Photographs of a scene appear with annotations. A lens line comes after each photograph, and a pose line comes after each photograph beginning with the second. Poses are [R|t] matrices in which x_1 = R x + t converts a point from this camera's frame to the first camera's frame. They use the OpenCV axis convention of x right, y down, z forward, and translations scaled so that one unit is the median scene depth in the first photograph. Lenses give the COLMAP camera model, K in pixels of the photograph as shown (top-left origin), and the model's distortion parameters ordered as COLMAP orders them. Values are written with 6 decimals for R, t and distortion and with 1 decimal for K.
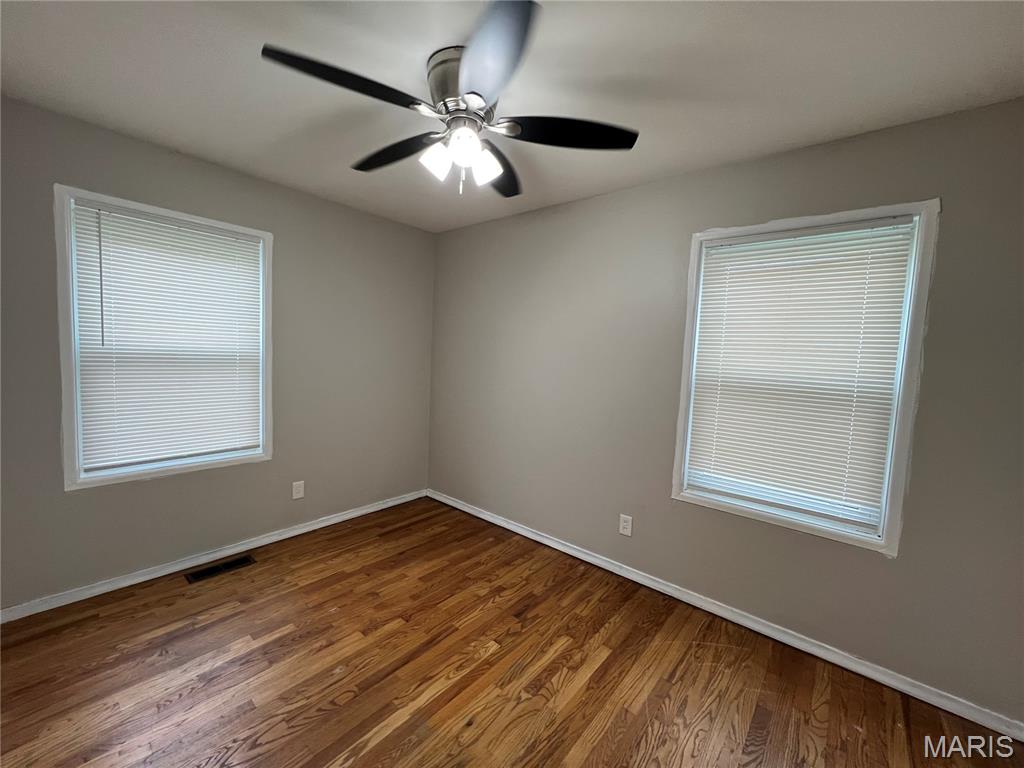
lens RADIAL K [[409.7, 0, 511.2], [0, 409.7, 382.5], [0, 0, 1]] dist [-0.001380, 0.000300]
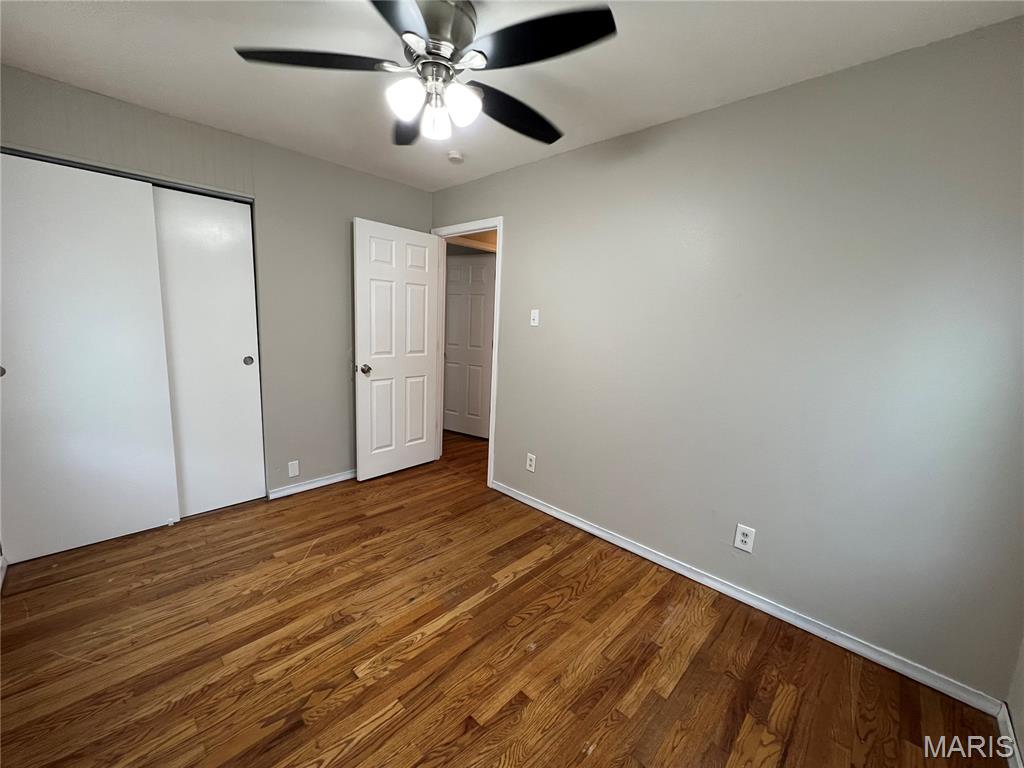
lens RADIAL K [[409.7, 0, 511.2], [0, 409.7, 382.5], [0, 0, 1]] dist [-0.001380, 0.000300]
pose [[-0.994202, -0.095764, 0.048909, -0.346226], [-0.081964, 0.969309, 0.231781, -0.134095], [-0.069604, 0.226429, -0.971538, 1.750878]]
